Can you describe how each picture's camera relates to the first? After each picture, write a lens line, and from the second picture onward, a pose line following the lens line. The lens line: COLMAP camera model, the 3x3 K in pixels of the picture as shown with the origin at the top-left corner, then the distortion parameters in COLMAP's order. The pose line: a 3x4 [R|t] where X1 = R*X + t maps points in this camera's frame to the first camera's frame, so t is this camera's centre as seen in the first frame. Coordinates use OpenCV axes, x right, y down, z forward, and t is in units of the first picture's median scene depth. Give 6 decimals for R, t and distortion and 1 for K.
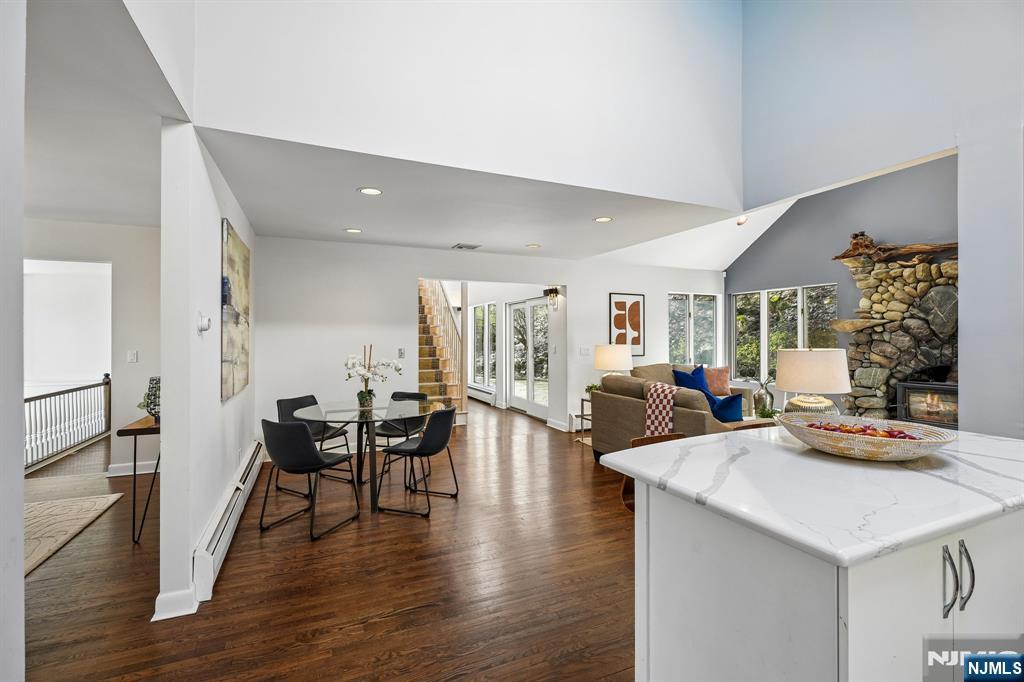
lens RADIAL K [[463.9, 0, 514.0], [0, 463.9, 338.1], [0, 0, 1]] dist [-0.003977, 0.001503]
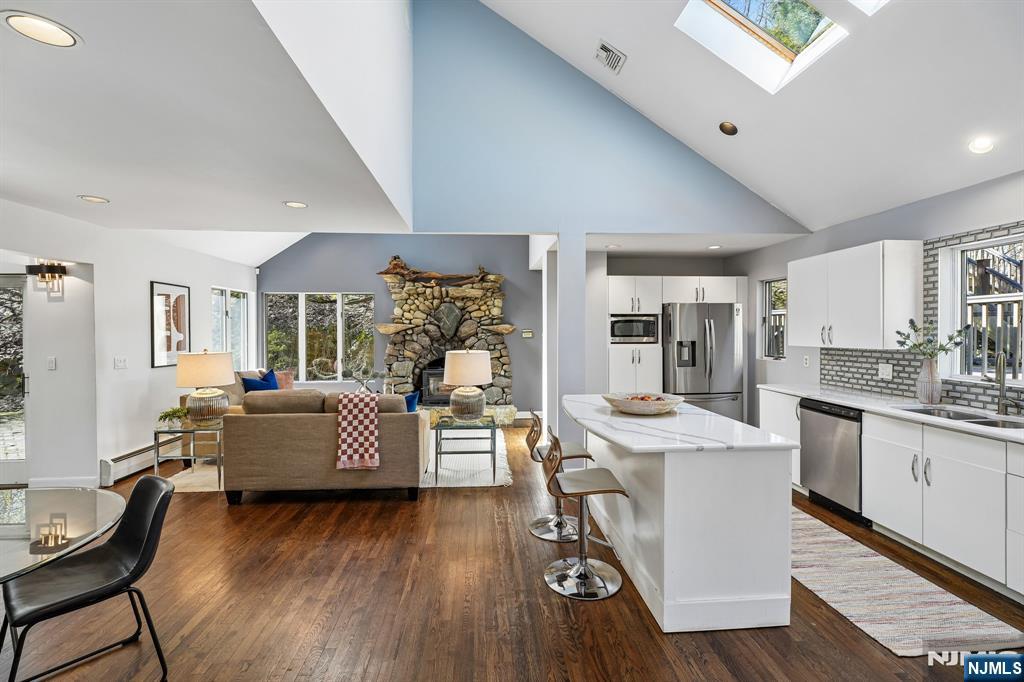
lens RADIAL K [[463.9, 0, 513.2], [0, 463.9, 337.6], [0, 0, 1]] dist [-0.003977, 0.001503]
pose [[0.339884, -0.015960, 0.940332, -0.365031], [0.003451, 0.999870, 0.015723, -0.023188], [-0.940461, -0.002098, 0.339895, 0.279169]]
